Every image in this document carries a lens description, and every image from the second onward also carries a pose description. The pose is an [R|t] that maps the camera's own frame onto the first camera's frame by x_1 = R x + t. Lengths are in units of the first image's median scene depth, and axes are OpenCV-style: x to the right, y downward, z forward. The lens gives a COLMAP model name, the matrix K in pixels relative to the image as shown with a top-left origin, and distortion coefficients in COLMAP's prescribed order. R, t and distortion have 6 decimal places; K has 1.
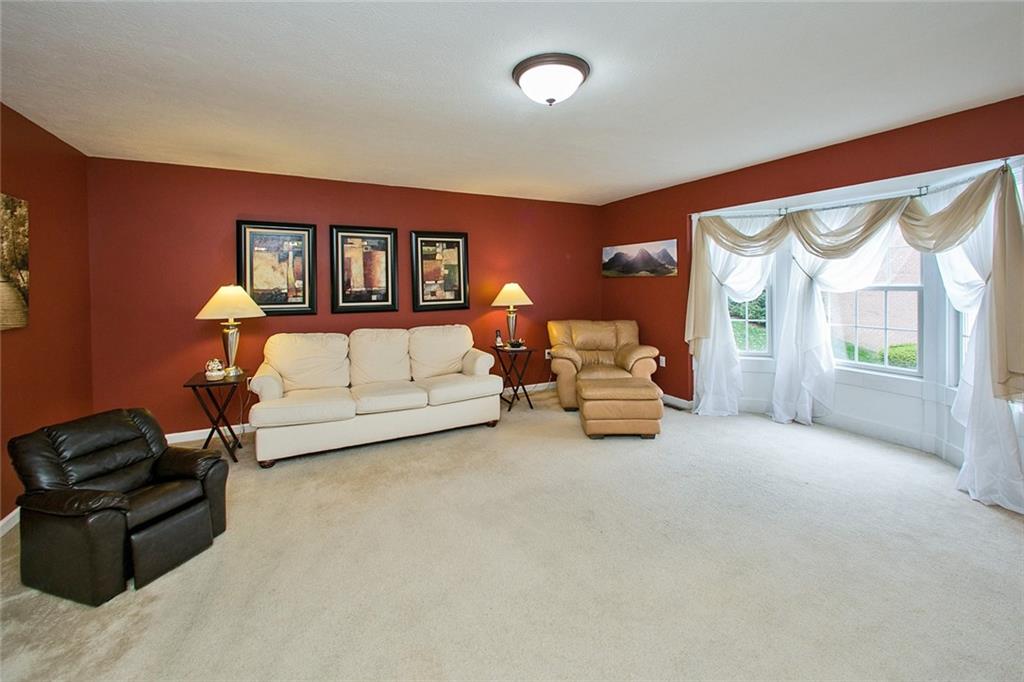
lens RADIAL K [[425.0, 0, 512.7], [0, 425.0, 291.6], [0, 0, 1]] dist [-0.002187, -0.000319]
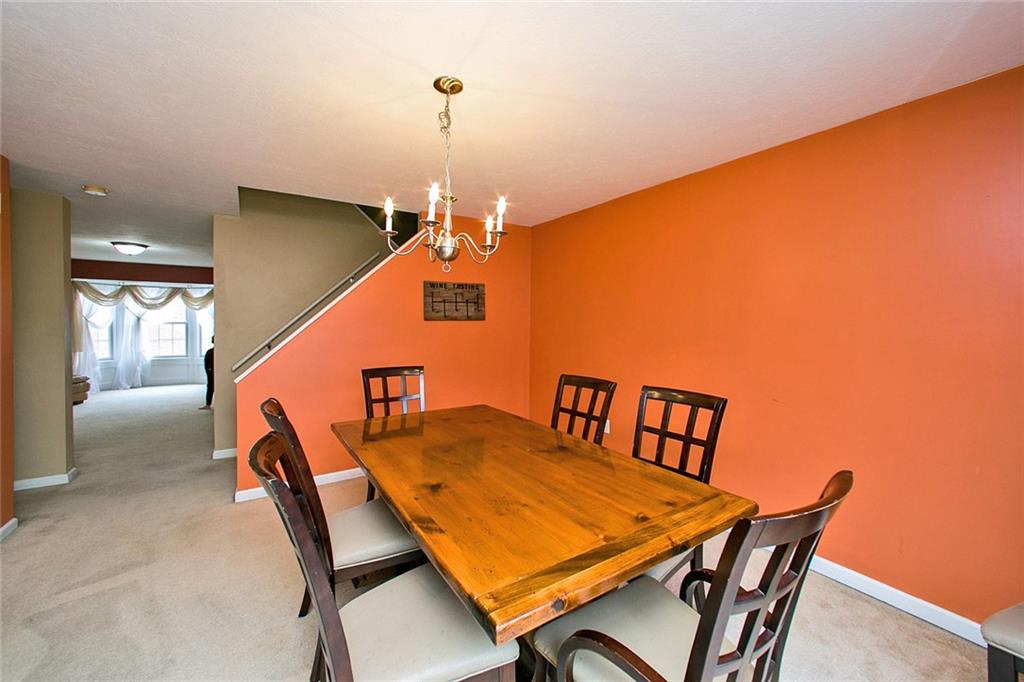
lens RADIAL K [[410.0, 0, 507.5], [0, 410.0, 325.4], [0, 0, 1]] dist [-0.001455, -0.000154]
pose [[-0.087240, 0.000008, 0.996187, -1.414691], [0.017797, 0.999840, 0.001550, 0.033097], [-0.996028, 0.017864, -0.087227, -0.616531]]
